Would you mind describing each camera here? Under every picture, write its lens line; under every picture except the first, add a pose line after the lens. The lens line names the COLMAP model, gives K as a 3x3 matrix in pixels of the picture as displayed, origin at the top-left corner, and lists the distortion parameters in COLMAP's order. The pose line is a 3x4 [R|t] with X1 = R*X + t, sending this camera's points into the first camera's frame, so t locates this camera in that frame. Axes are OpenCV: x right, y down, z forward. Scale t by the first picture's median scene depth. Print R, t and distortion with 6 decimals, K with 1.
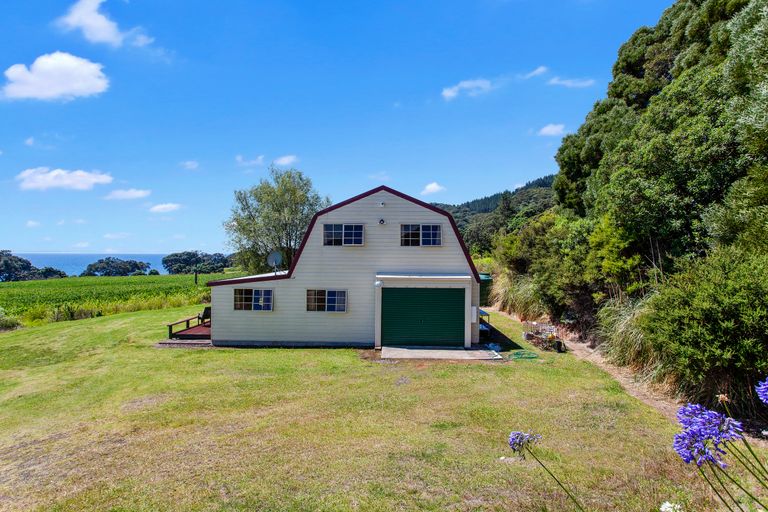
lens RADIAL K [[374.7, 0, 410.2], [0, 374.7, 258.0], [0, 0, 1]] dist [0.010550, -0.000386]
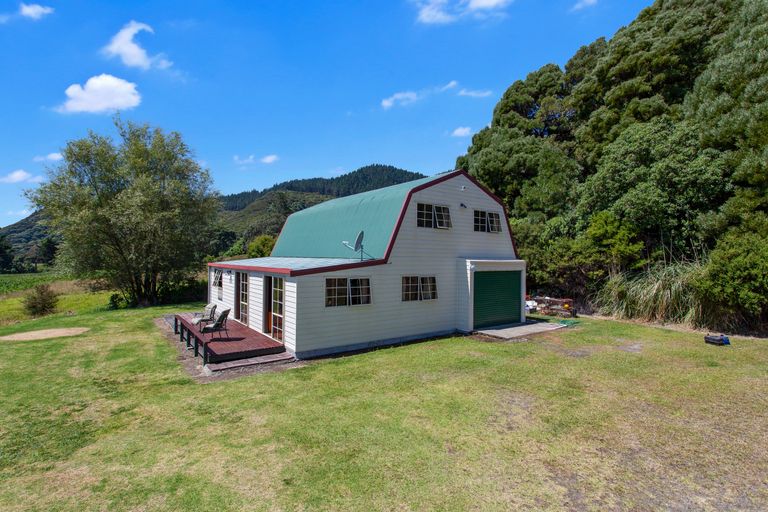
lens RADIAL K [[374.7, 0, 349.1], [0, 374.7, 255.5], [0, 0, 1]] dist [0.010550, -0.000386]
pose [[0.795315, 0.006575, 0.606161, -0.907644], [0.001875, 0.999910, -0.013306, 0.047293], [-0.606194, 0.011719, 0.795230, 0.388165]]
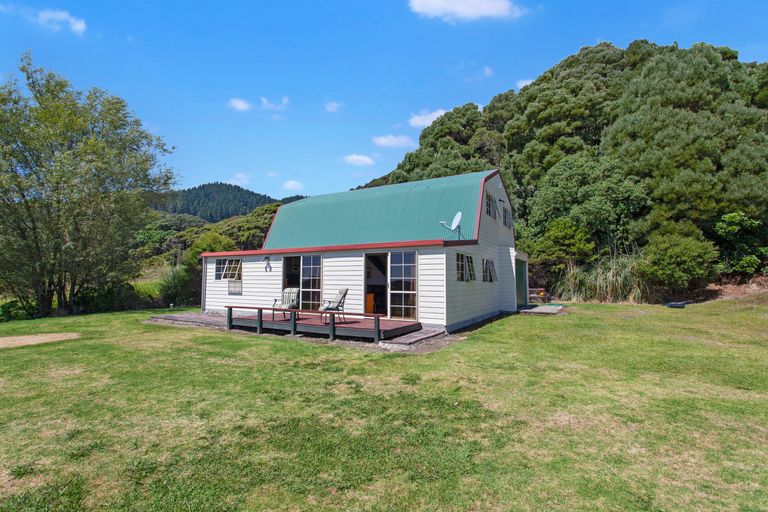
lens RADIAL K [[374.7, 0, 369.0], [0, 374.7, 253.2], [0, 0, 1]] dist [0.010550, -0.000386]
pose [[0.477548, 0.061530, 0.876448, -1.234696], [0.004097, 0.997378, -0.072253, 0.139690], [-0.878596, 0.038095, 0.476044, 0.821611]]
